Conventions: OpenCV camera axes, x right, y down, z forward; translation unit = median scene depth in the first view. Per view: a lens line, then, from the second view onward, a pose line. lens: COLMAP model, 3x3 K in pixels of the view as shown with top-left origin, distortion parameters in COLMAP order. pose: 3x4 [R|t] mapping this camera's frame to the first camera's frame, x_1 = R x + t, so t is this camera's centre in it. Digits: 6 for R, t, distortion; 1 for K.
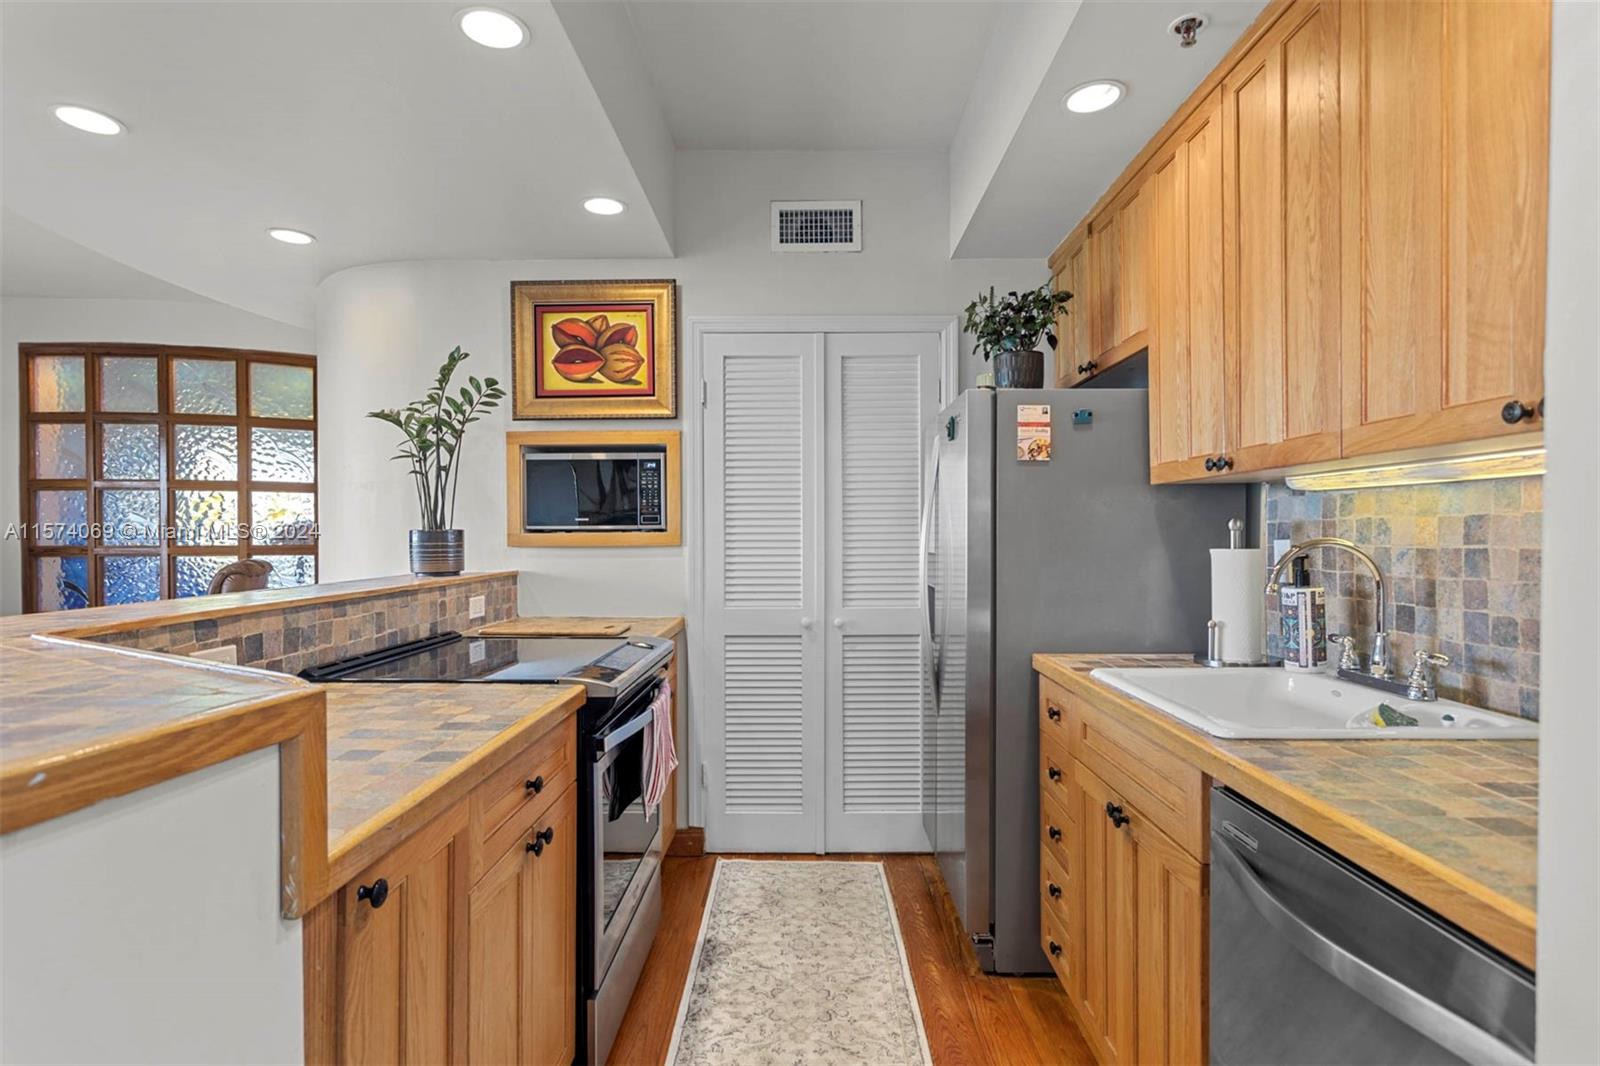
lens RADIAL K [[800.8, 0, 808.4], [0, 800.8, 540.5], [0, 0, 1]] dist [-0.002252, 0.005575]
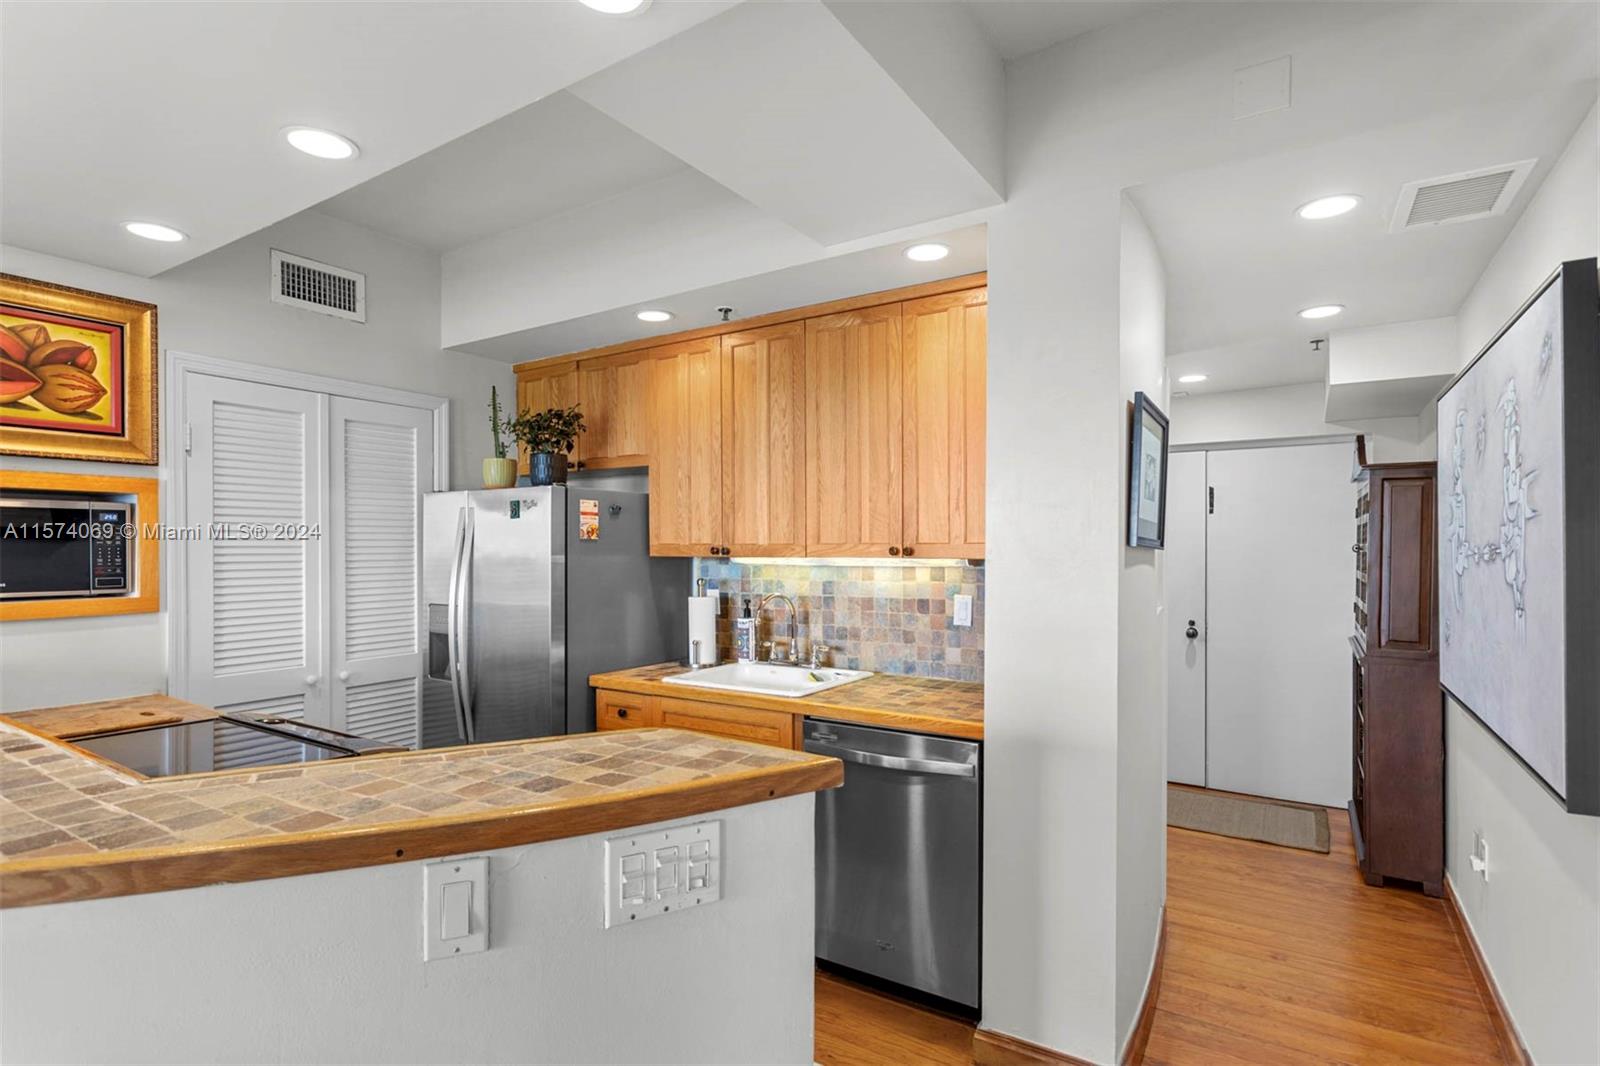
lens RADIAL K [[783.0, 0, 798.8], [0, 783.0, 553.3], [0, 0, 1]] dist [0.000750, 0.000609]
pose [[0.540111, -0.001832, 0.841592, -0.505400], [0.005165, 0.999986, -0.001138, -0.052669], [-0.841578, 0.004961, 0.540113, -0.043713]]
